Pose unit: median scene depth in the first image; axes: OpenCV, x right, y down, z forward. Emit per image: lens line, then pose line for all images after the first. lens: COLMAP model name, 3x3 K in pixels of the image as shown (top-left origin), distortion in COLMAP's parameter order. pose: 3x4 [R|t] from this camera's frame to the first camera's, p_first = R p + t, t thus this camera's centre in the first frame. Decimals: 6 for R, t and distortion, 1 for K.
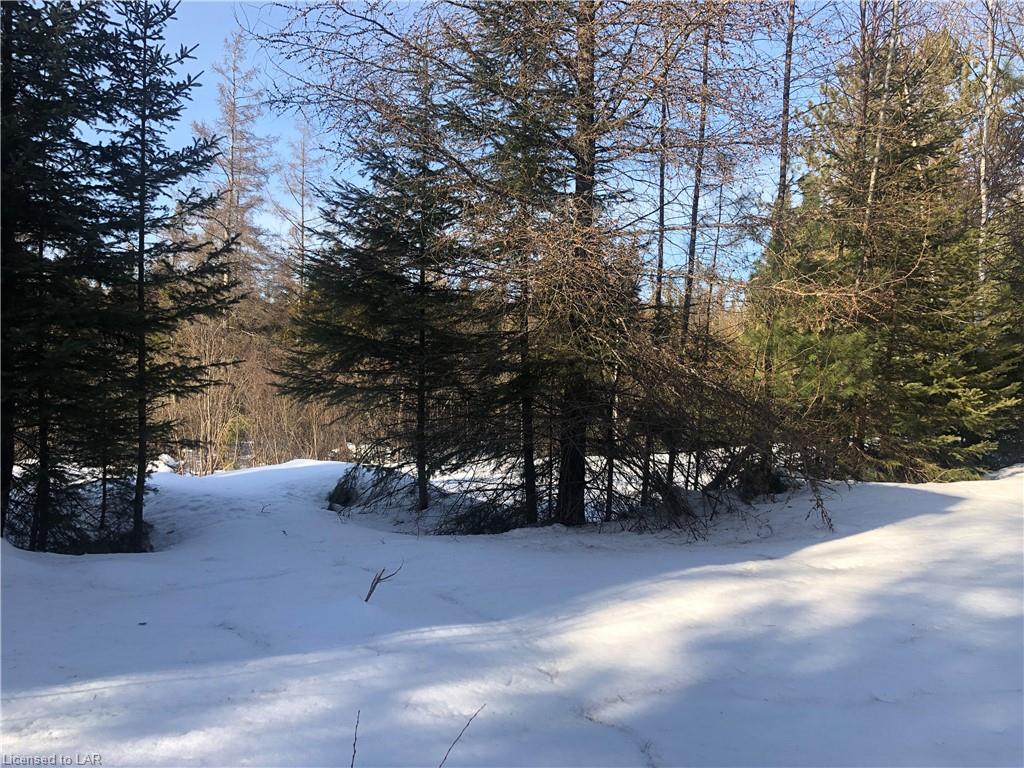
lens RADIAL K [[828.6, 0, 514.0], [0, 828.6, 386.4], [0, 0, 1]] dist [0.016920, 0.012772]
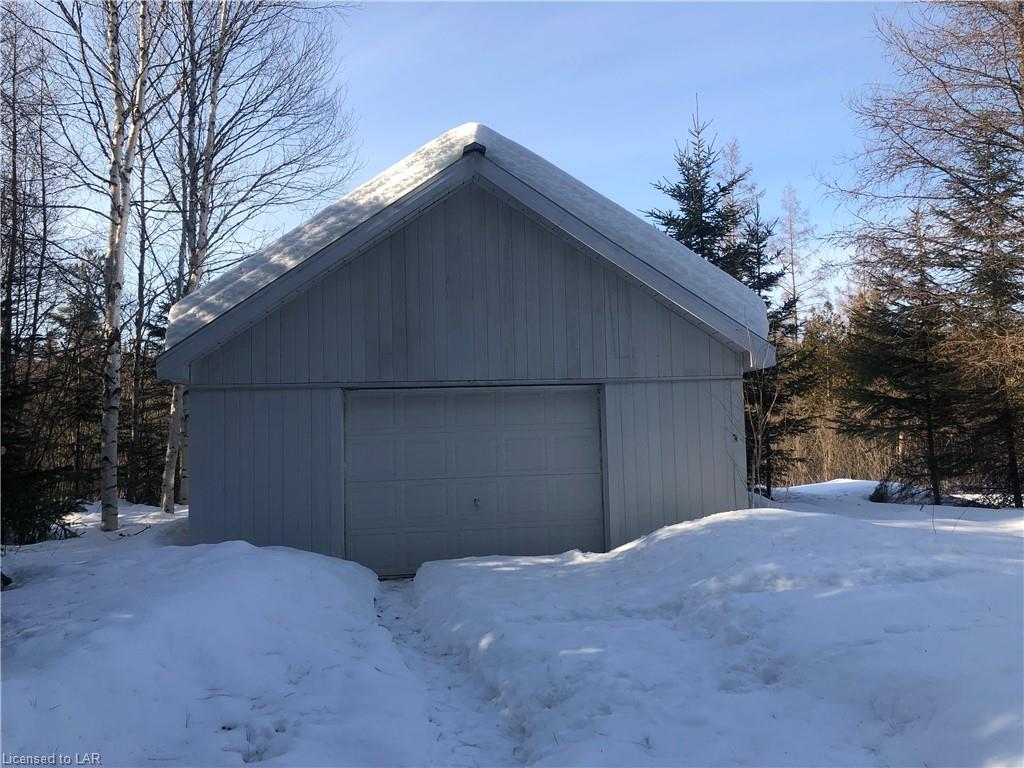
lens RADIAL K [[828.6, 0, 522.3], [0, 828.6, 367.9], [0, 0, 1]] dist [0.016920, 0.012772]
pose [[0.850482, -0.072567, -0.520974, 0.069813], [0.030999, 0.995631, -0.088077, 0.006116], [0.525089, 0.058758, 0.849016, -0.857734]]
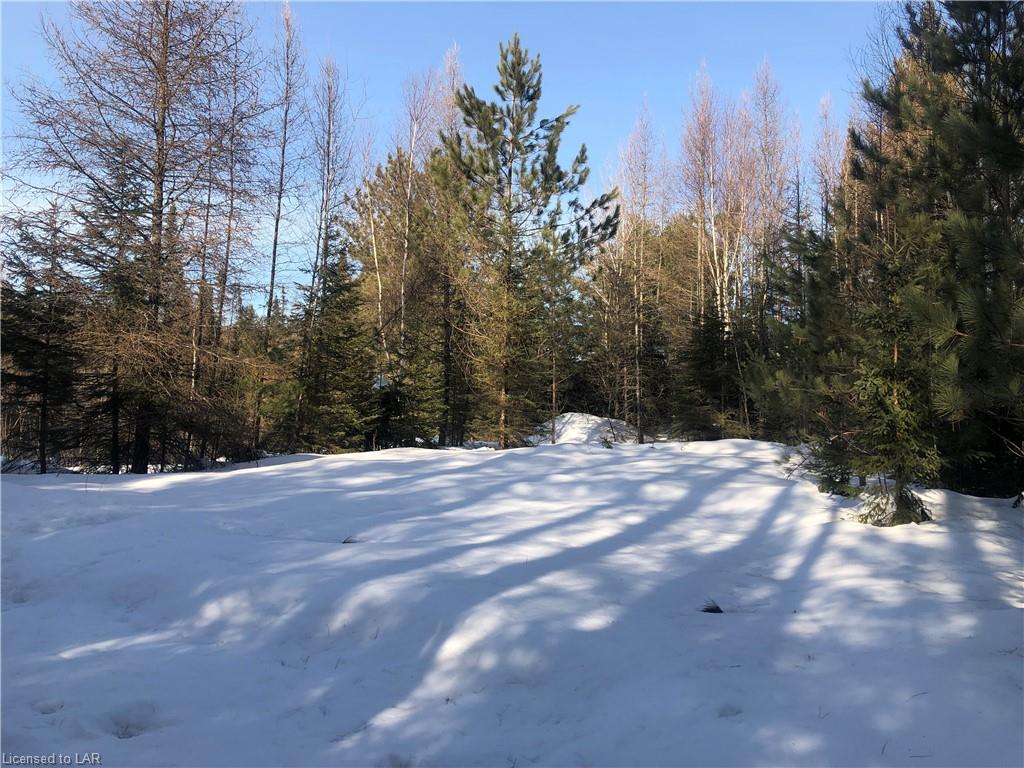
lens RADIAL K [[828.6, 0, 519.0], [0, 828.6, 377.9], [0, 0, 1]] dist [0.016920, 0.012772]
pose [[0.884848, 0.035382, 0.464535, -0.056447], [-0.018139, 0.998972, -0.041538, 0.001806], [-0.465527, 0.028328, 0.884580, -1.123231]]
